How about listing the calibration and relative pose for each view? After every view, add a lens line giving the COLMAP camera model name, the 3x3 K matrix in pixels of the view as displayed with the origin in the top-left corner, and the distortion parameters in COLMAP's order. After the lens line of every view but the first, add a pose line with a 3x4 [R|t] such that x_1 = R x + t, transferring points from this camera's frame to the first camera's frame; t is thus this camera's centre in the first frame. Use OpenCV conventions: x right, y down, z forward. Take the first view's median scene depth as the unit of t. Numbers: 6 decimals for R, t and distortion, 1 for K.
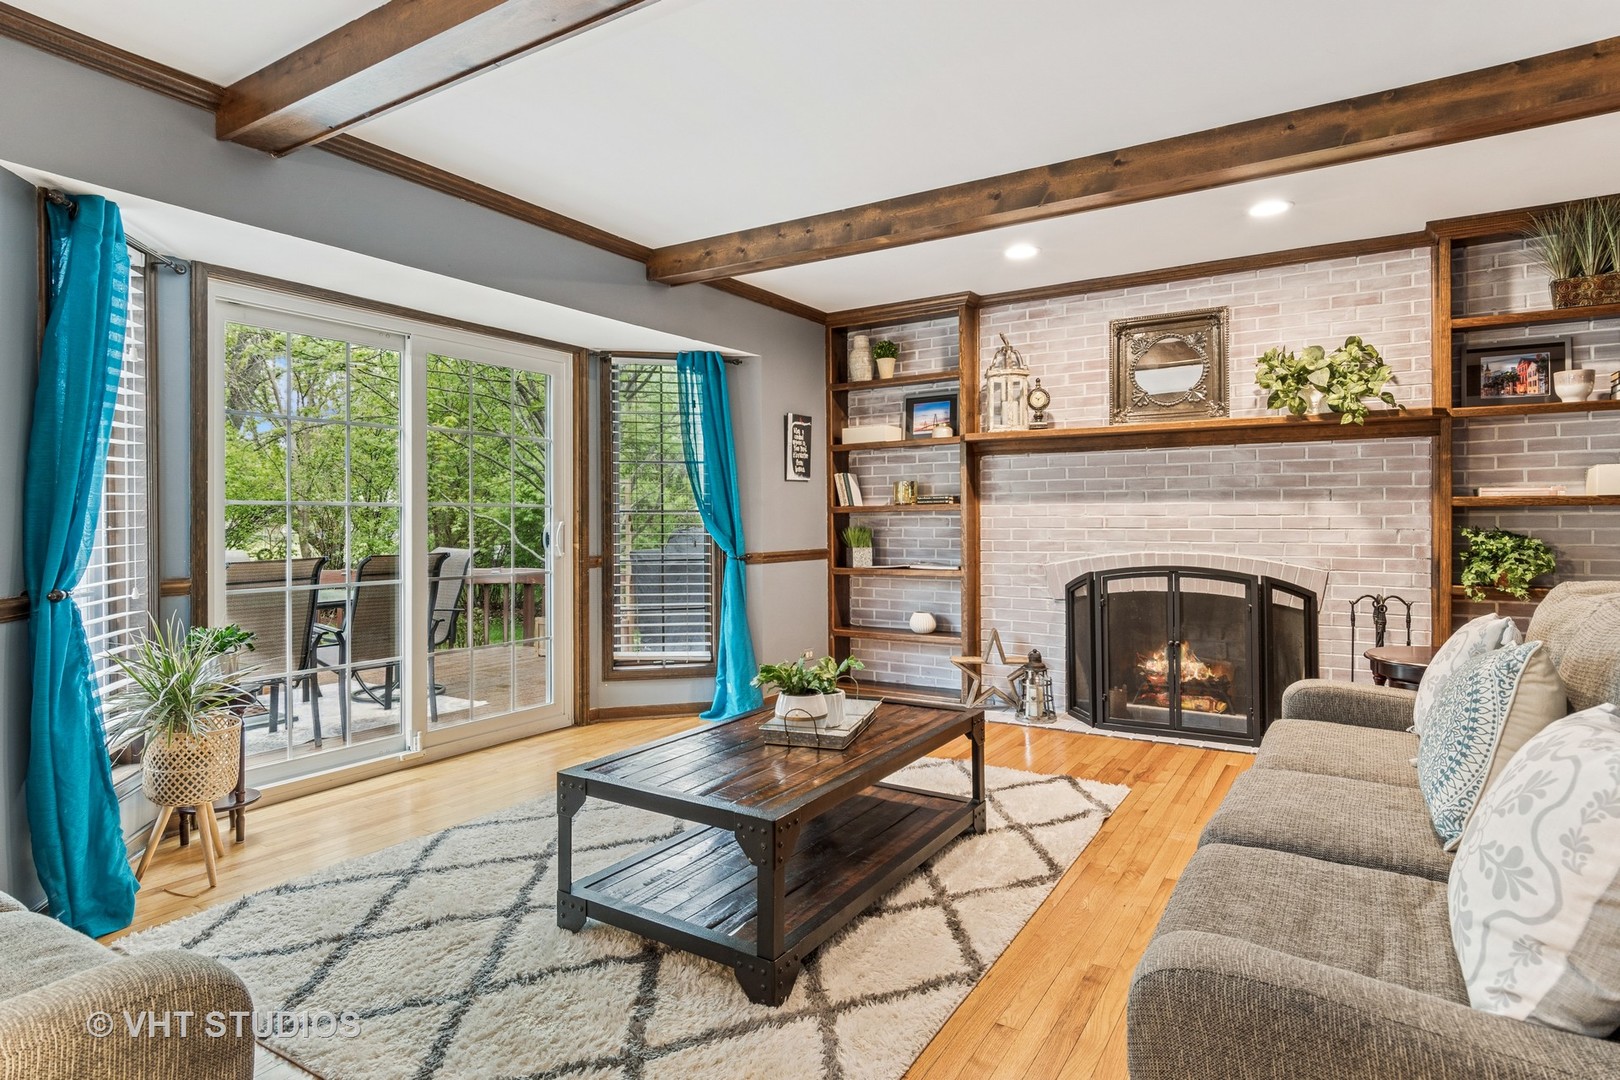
lens RADIAL K [[887.0, 0, 806.0], [0, 887.0, 533.2], [0, 0, 1]] dist [0.000091, -0.000376]
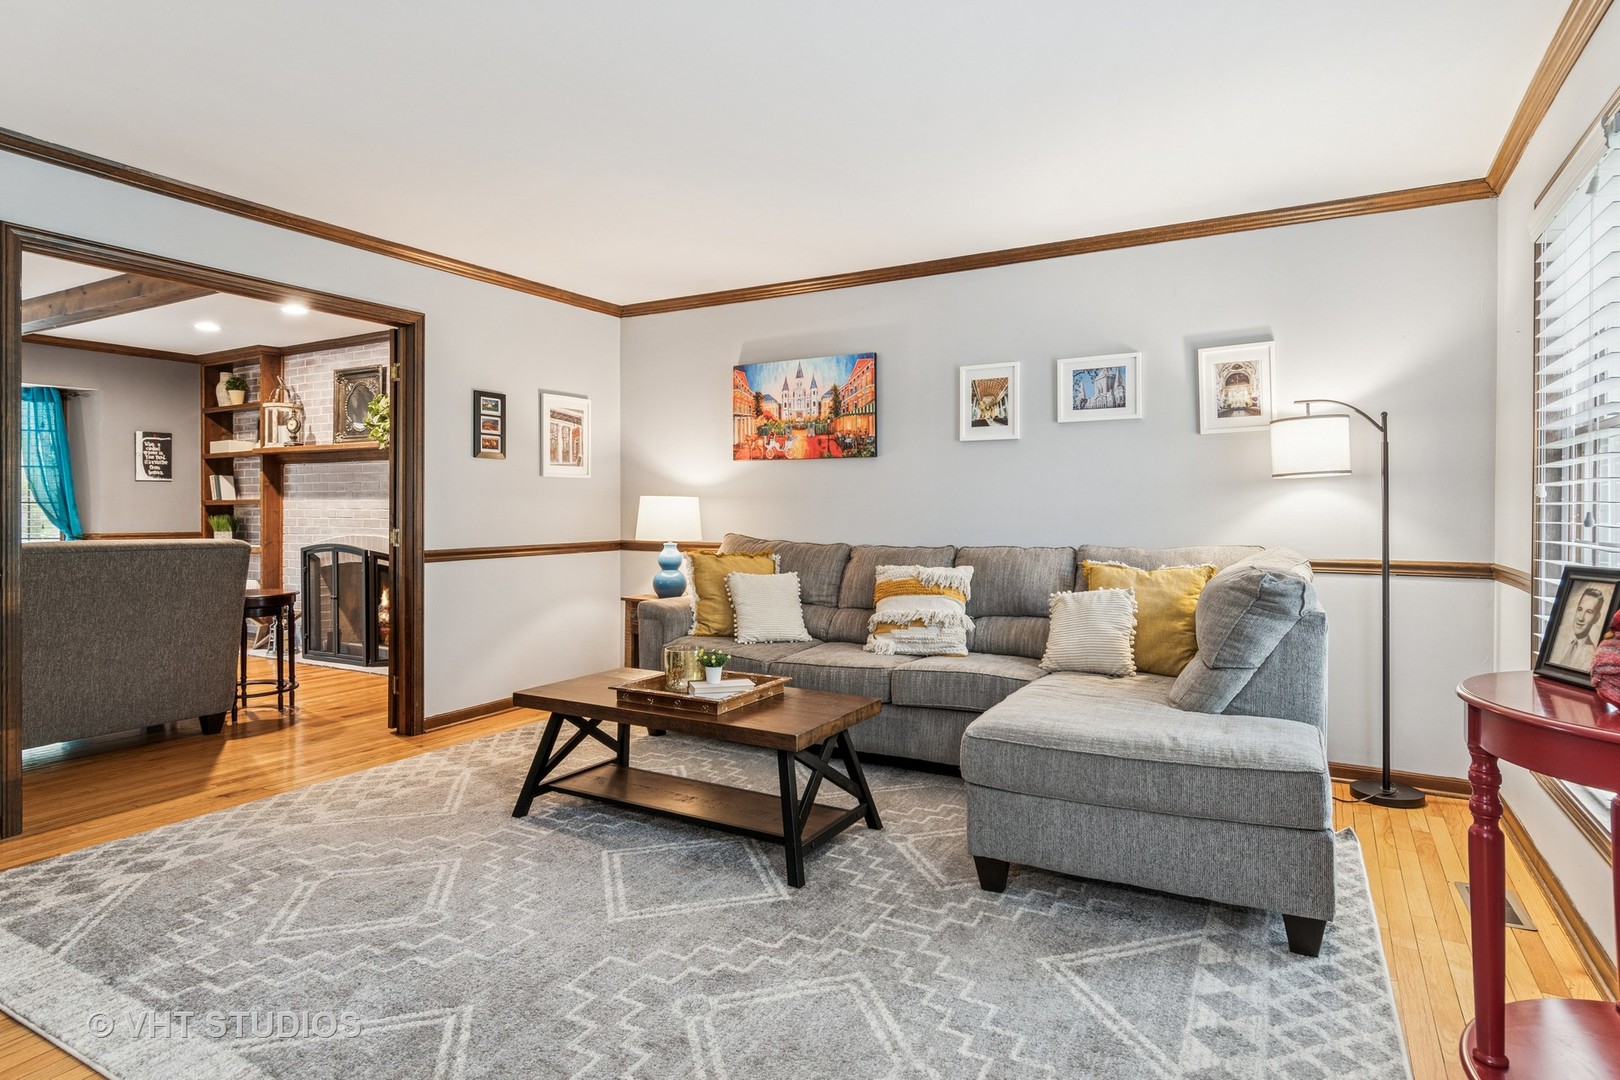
lens RADIAL K [[887.0, 0, 814.3], [0, 887.0, 531.0], [0, 0, 1]] dist [0.000091, -0.000376]
pose [[0.998861, 0.009493, 0.046770, 0.964519], [-0.009431, 0.999954, -0.001564, 0.009757], [-0.046782, 0.001121, 0.998904, -0.407058]]
